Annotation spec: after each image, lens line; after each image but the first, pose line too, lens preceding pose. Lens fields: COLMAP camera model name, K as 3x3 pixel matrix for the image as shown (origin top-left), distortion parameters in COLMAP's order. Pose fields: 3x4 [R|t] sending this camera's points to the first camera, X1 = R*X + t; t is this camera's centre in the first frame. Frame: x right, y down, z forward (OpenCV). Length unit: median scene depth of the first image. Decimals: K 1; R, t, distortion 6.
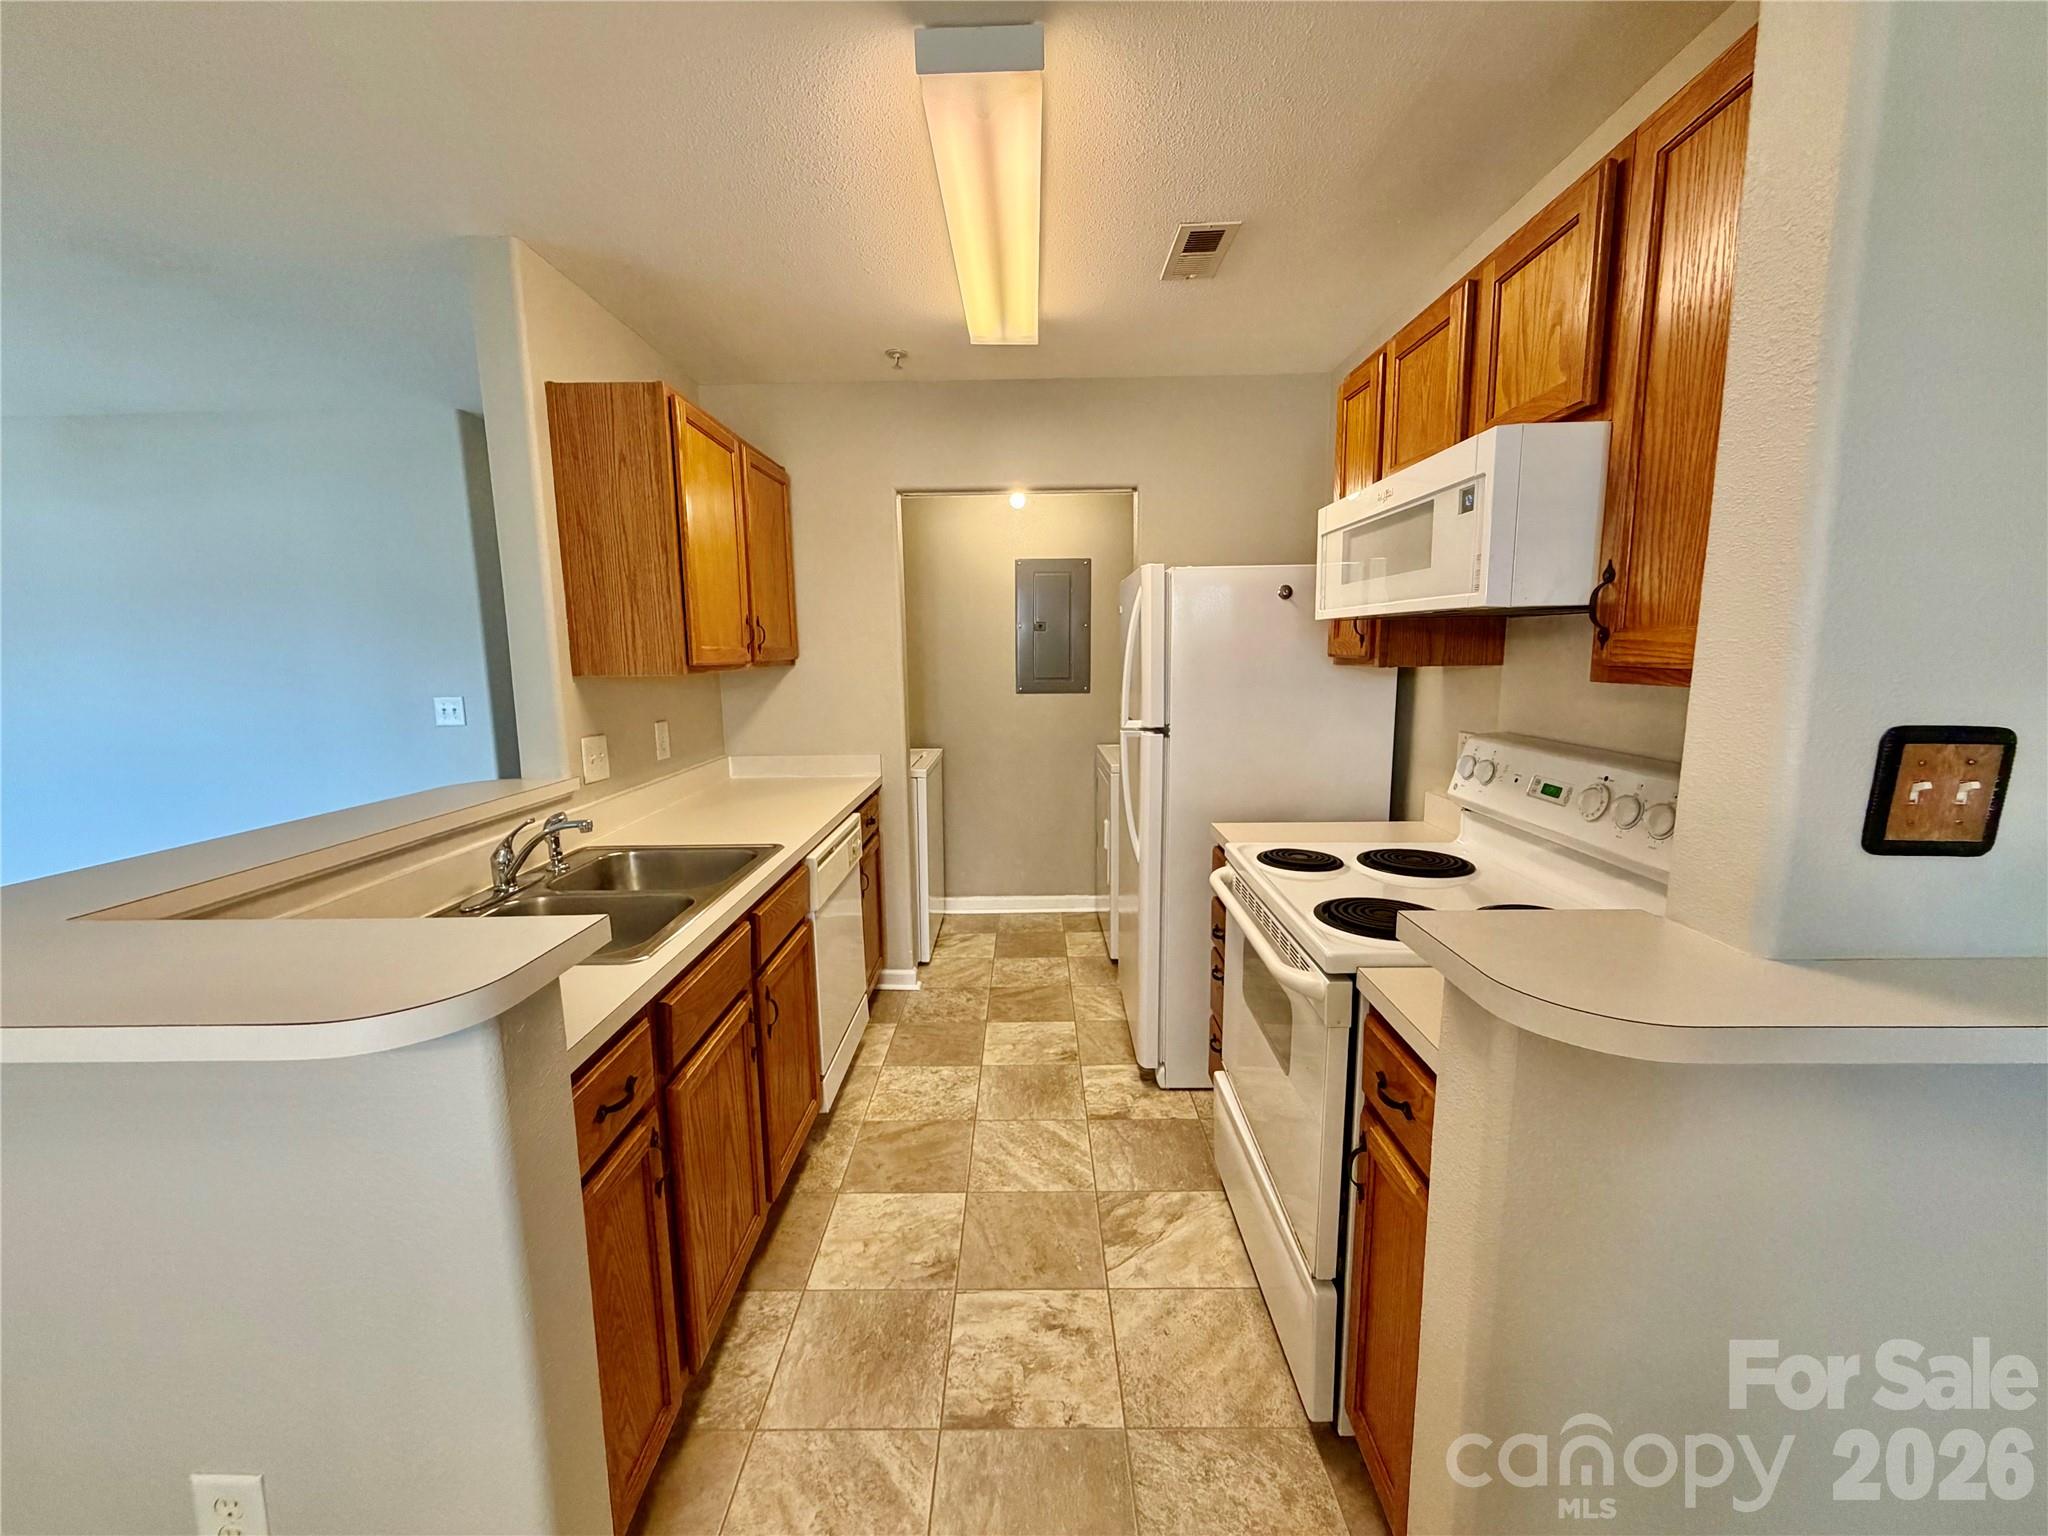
lens RADIAL K [[816.4, 0, 1021.2], [0, 816.4, 766.9], [0, 0, 1]] dist [-0.000617, 0.000302]
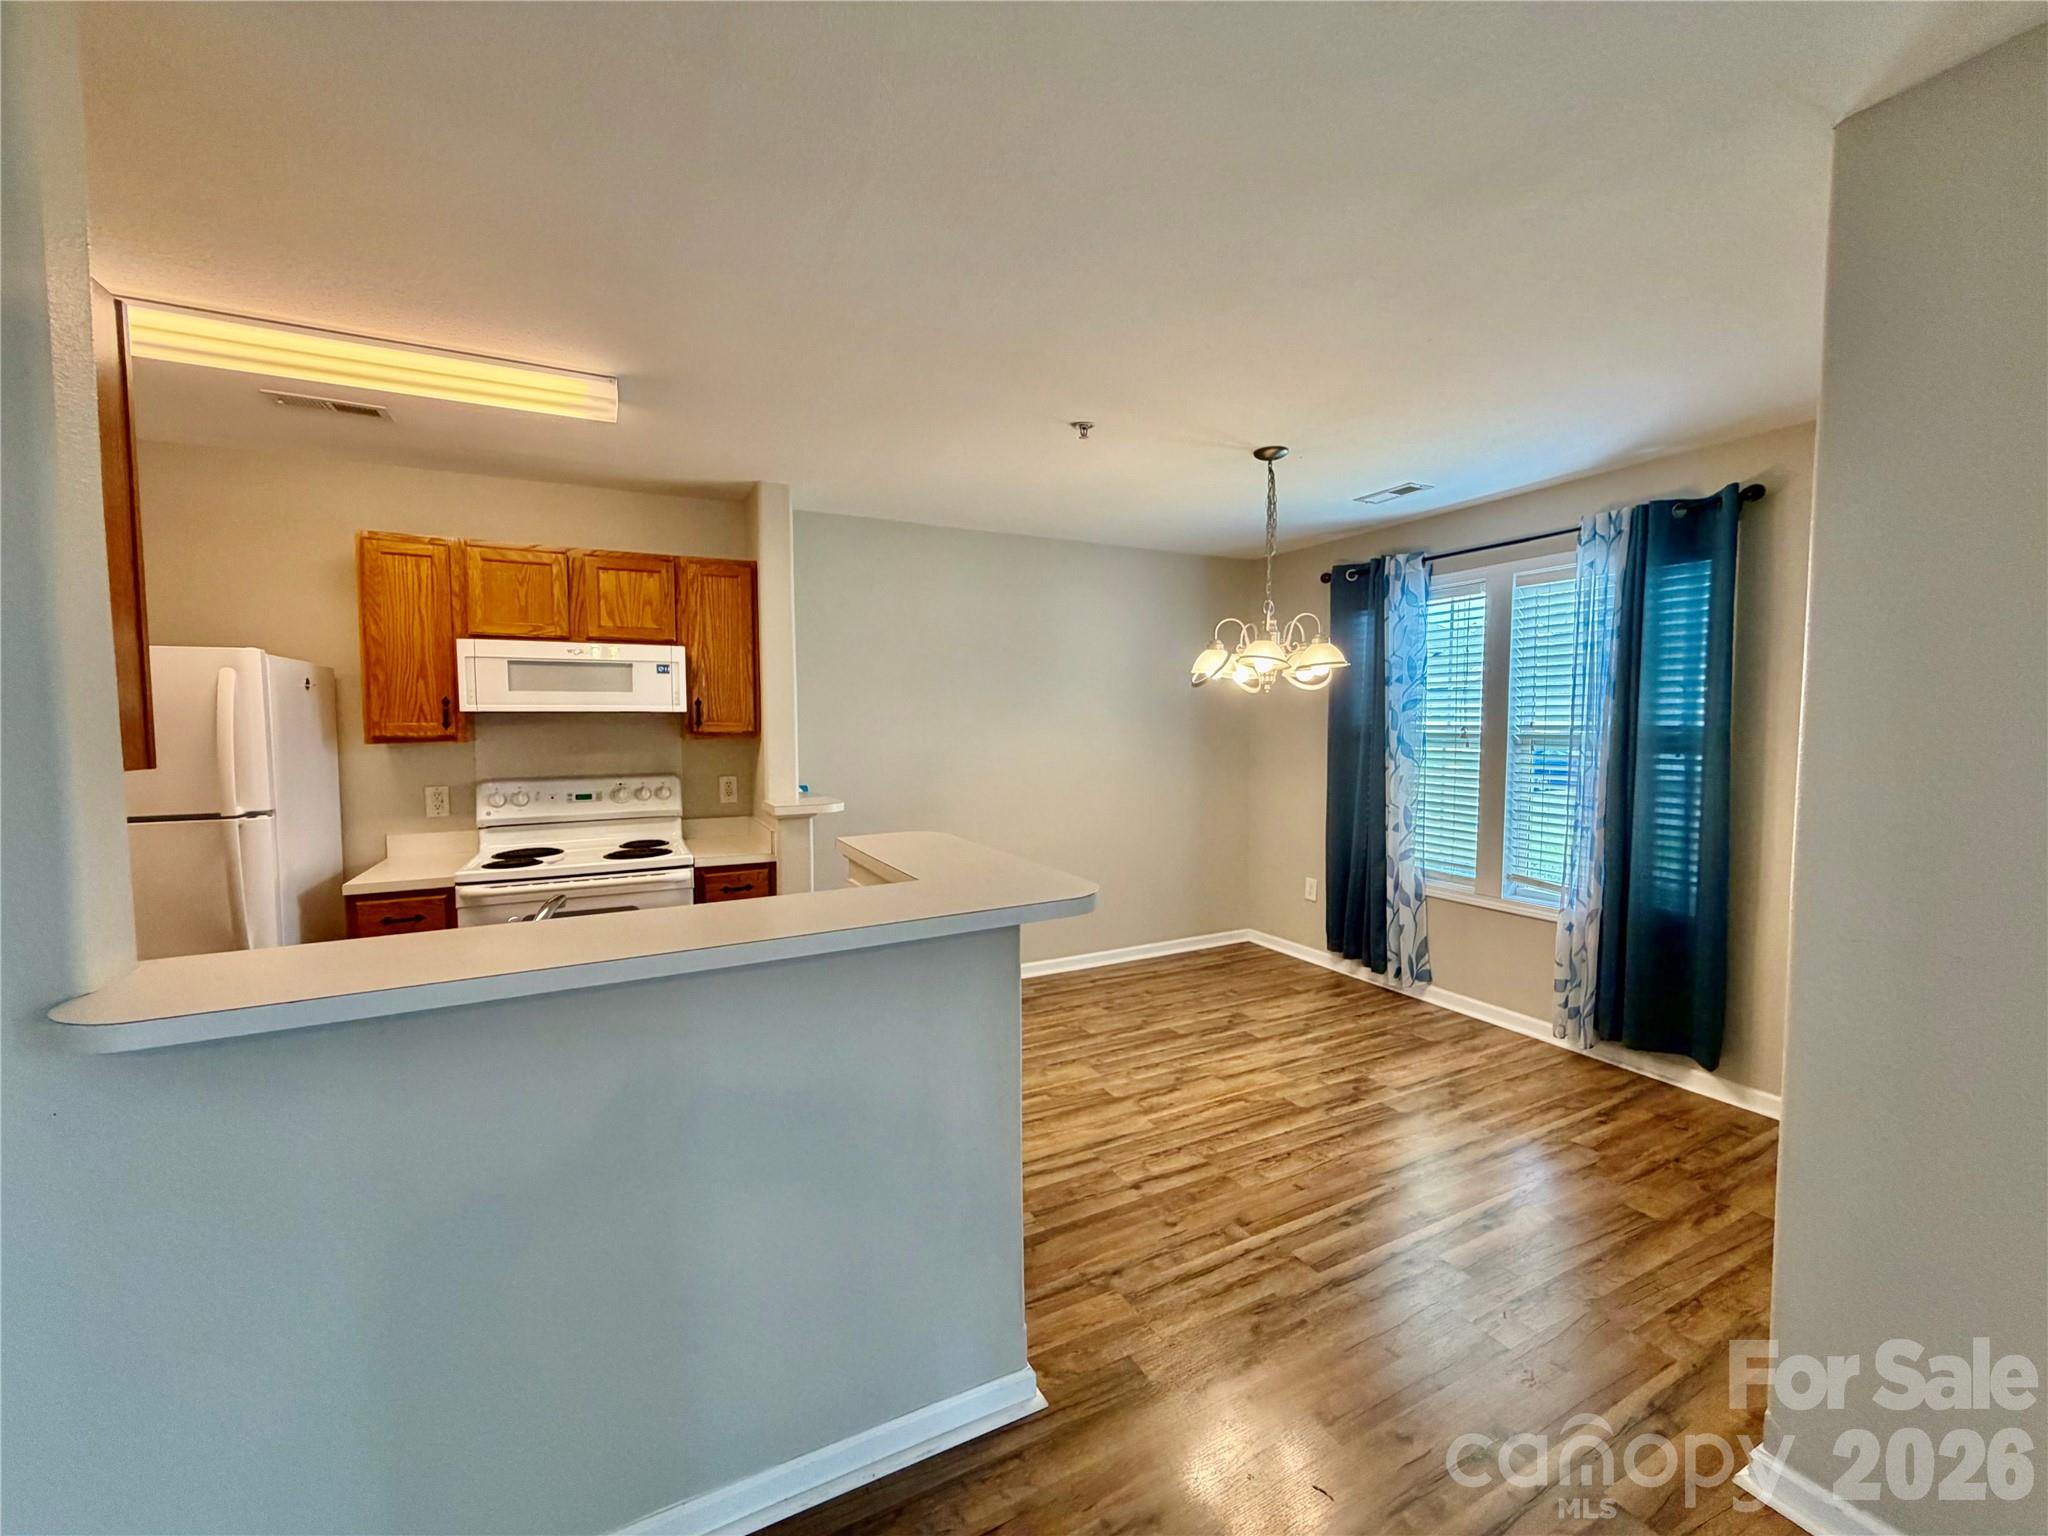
lens RADIAL K [[816.4, 0, 1019.8], [0, 816.4, 764.0], [0, 0, 1]] dist [-0.000617, 0.000302]
pose [[-0.466883, -0.030143, 0.883805, -1.492706], [0.142386, 0.983816, 0.108772, -0.106493], [-0.872781, 0.176625, -0.455035, 0.840247]]
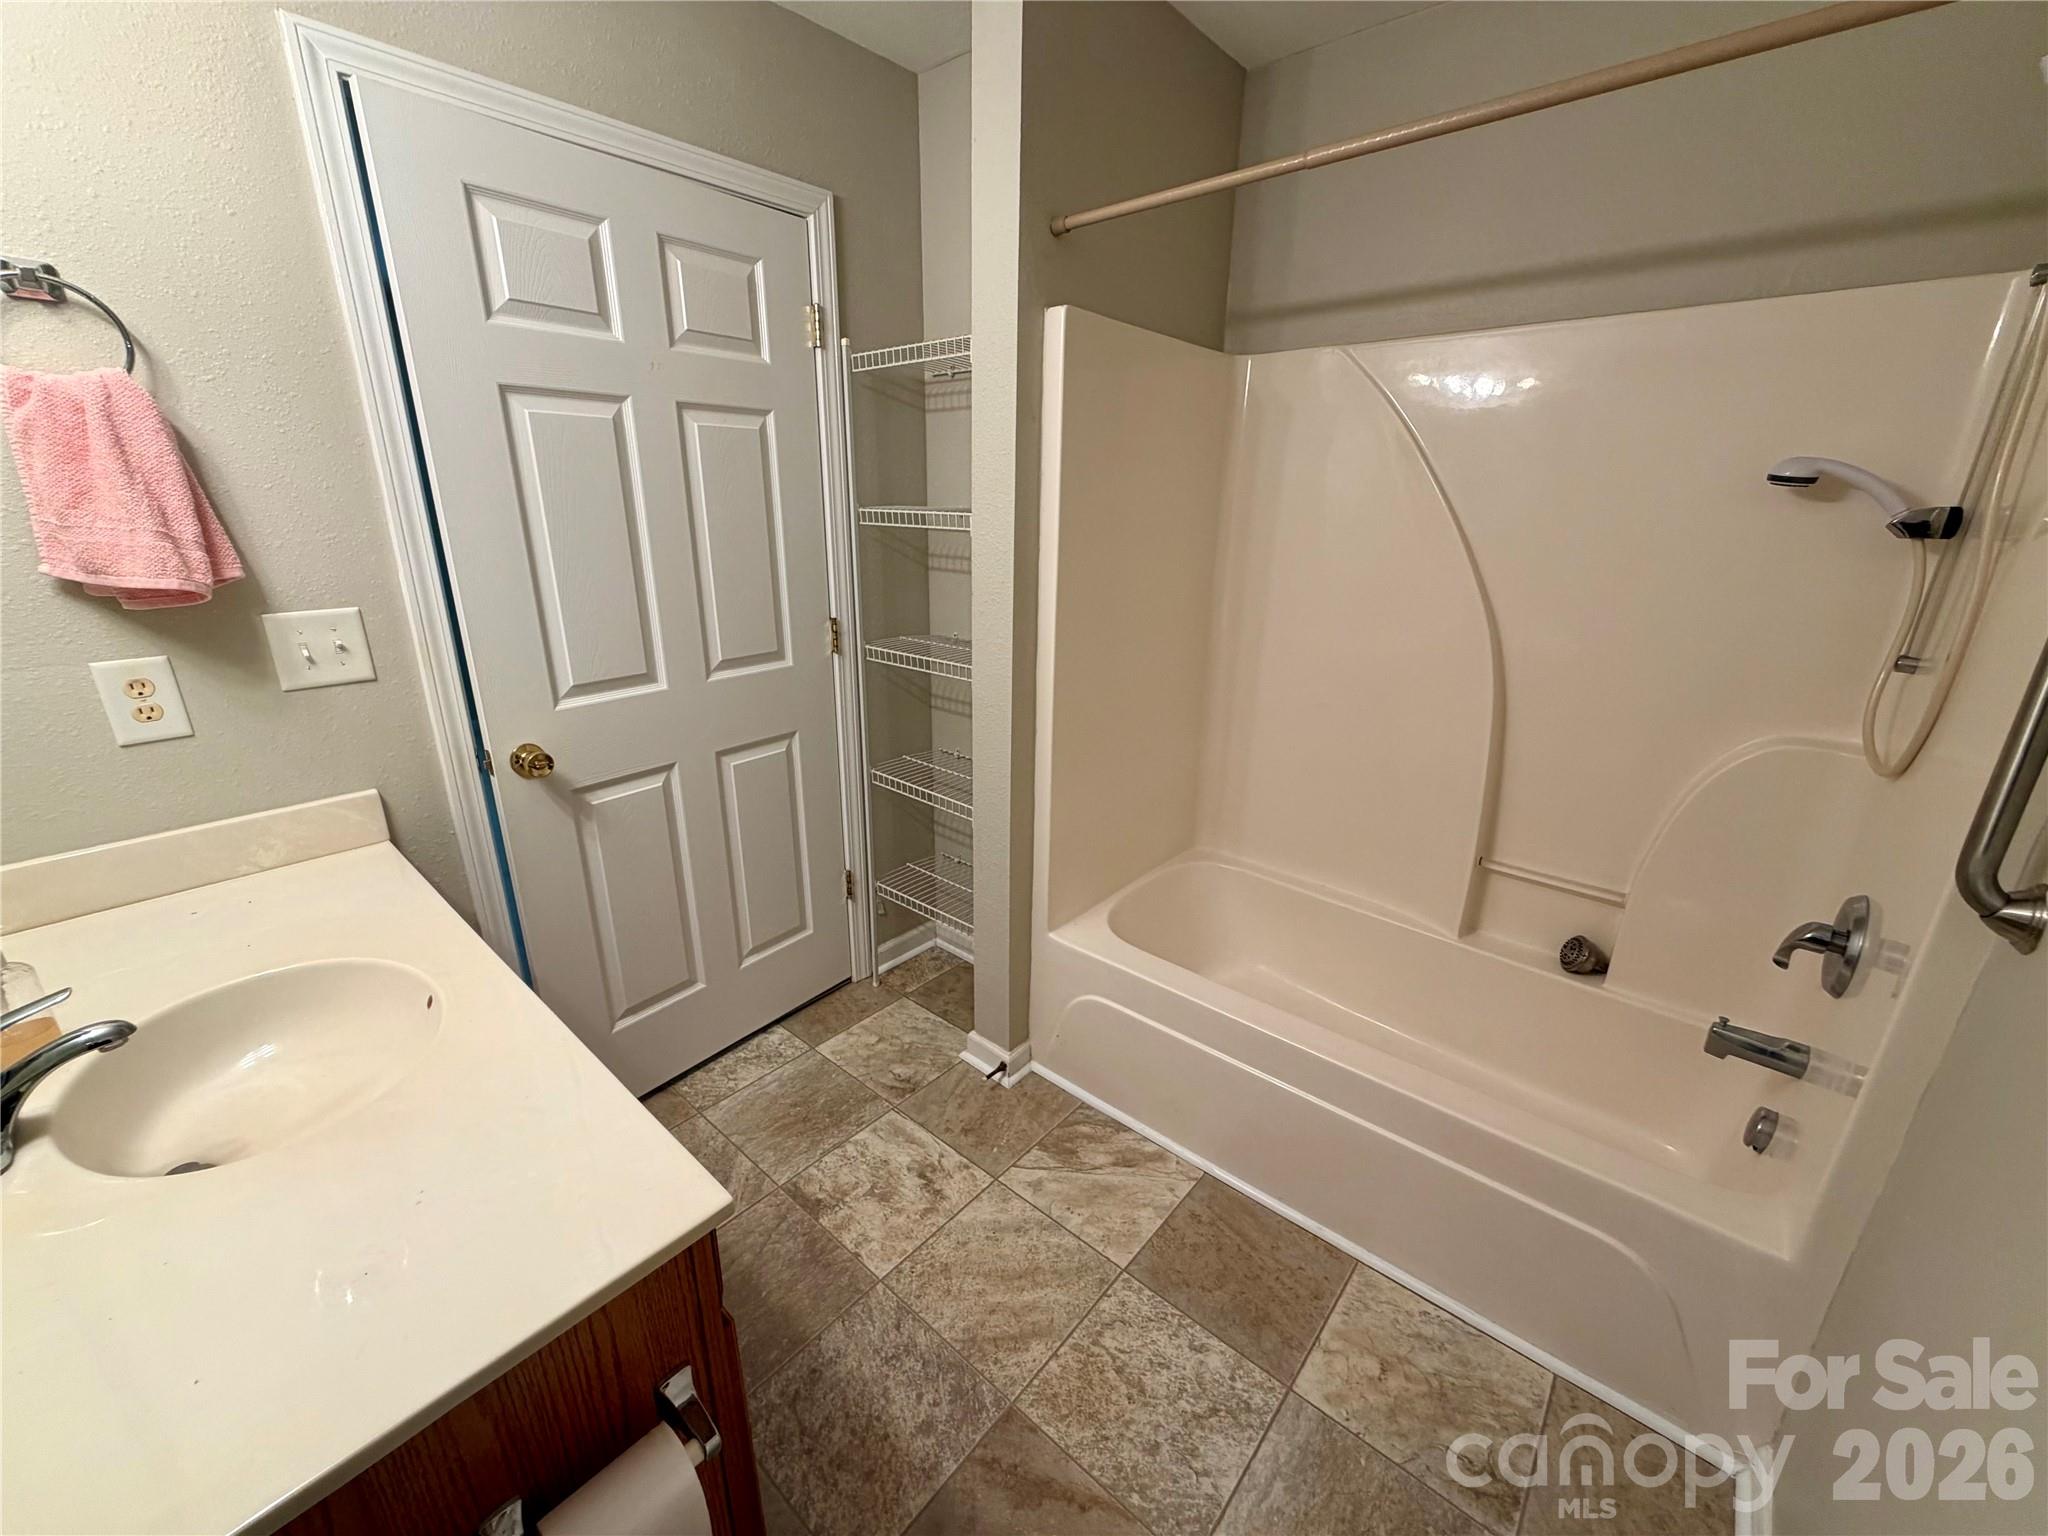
lens RADIAL K [[816.4, 0, 1020.6], [0, 816.4, 773.6], [0, 0, 1]] dist [-0.000617, 0.000302]
pose [[0.760674, 0.231005, -0.606640, 0.598096], [-0.116226, 0.967903, 0.222834, -0.061508], [0.638644, -0.098997, 0.763107, 0.299301]]
